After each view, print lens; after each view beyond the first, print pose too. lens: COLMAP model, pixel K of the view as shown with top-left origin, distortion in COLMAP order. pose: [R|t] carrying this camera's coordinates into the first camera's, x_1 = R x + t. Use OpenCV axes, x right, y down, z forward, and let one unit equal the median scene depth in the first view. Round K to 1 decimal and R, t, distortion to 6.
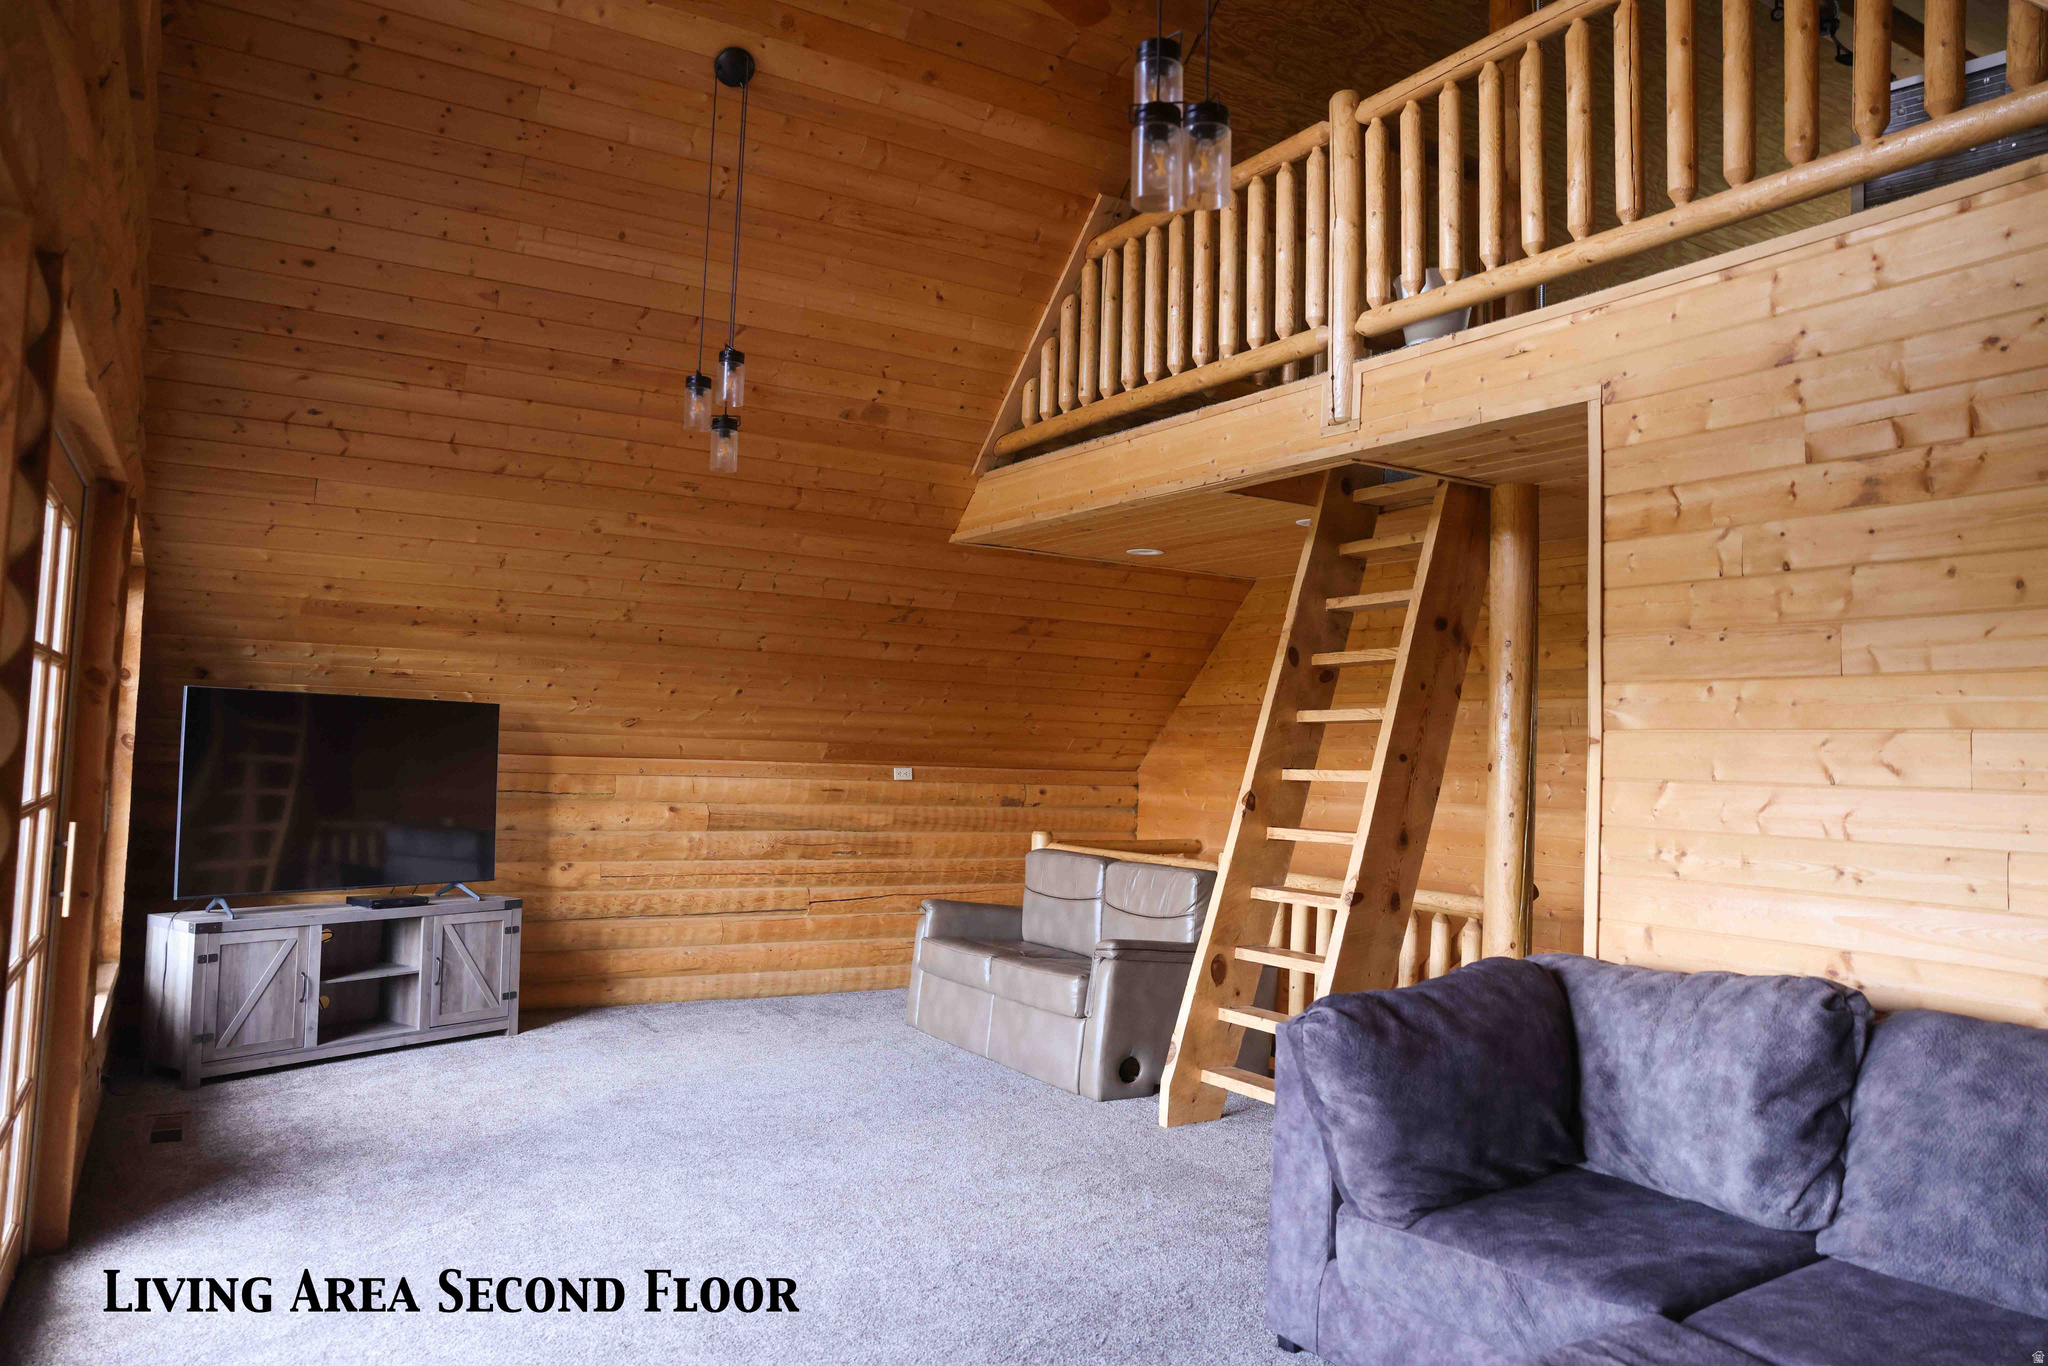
lens RADIAL K [[1461.1, 0, 1023.3], [0, 1461.1, 625.8], [0, 0, 1]] dist [-0.053406, 0.115493]
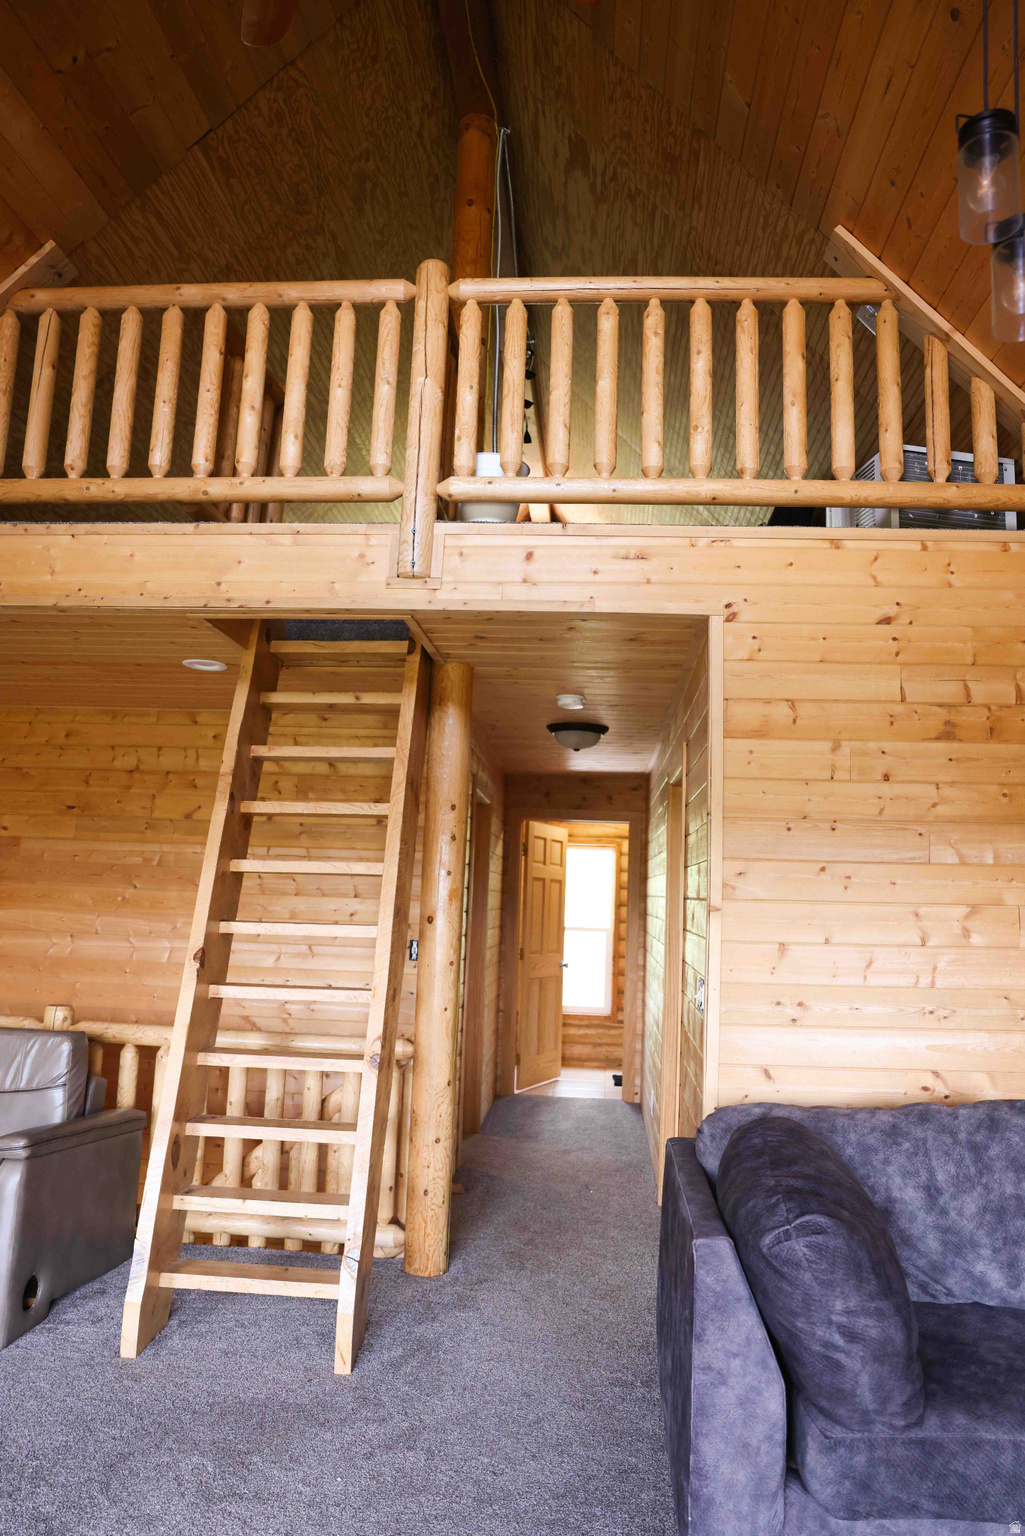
lens RADIAL K [[1047.7, 0, 534.3], [0, 1047.7, 771.2], [0, 0, 1]] dist [-0.104912, 0.087922]
pose [[0.575918, 0.102252, 0.811088, -0.337784], [-0.089958, 0.994049, -0.061443, 0.032072], [-0.812543, -0.037578, 0.581688, 0.593791]]
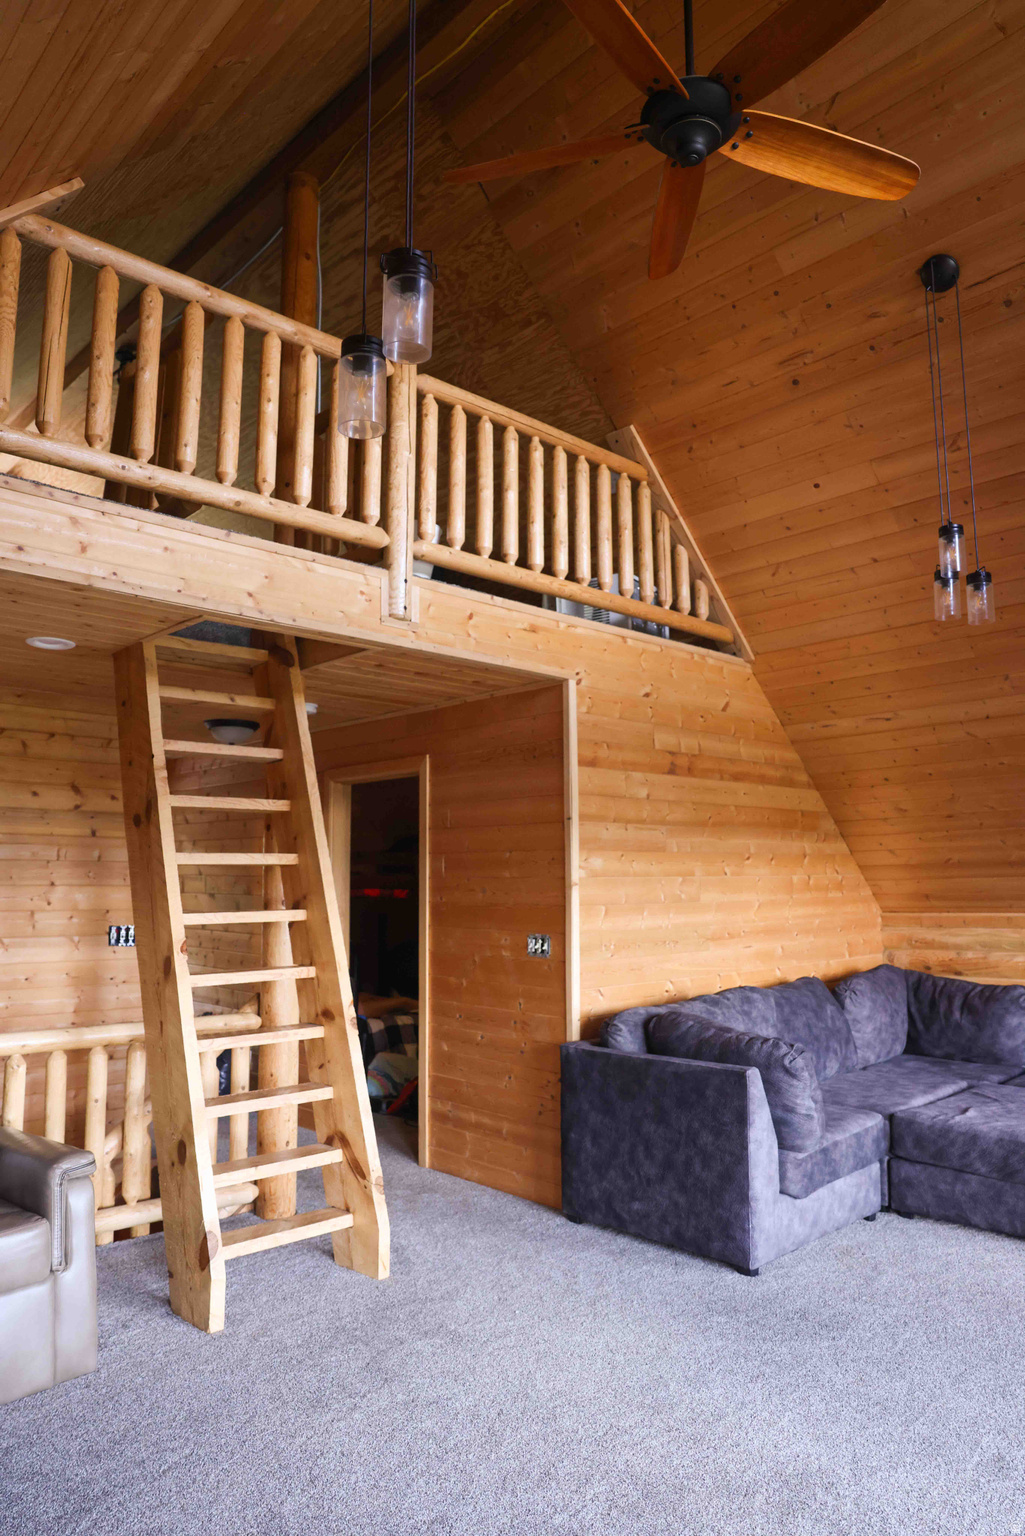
lens RADIAL K [[1050.0, 0, 535.5], [0, 1050.0, 764.3], [0, 0, 1]] dist [-0.108060, 0.092509]
pose [[-0.224398, 0.094488, 0.969906, -0.715111], [-0.078217, 0.990331, -0.114574, 0.078098], [-0.971354, -0.101573, -0.214838, 1.219585]]
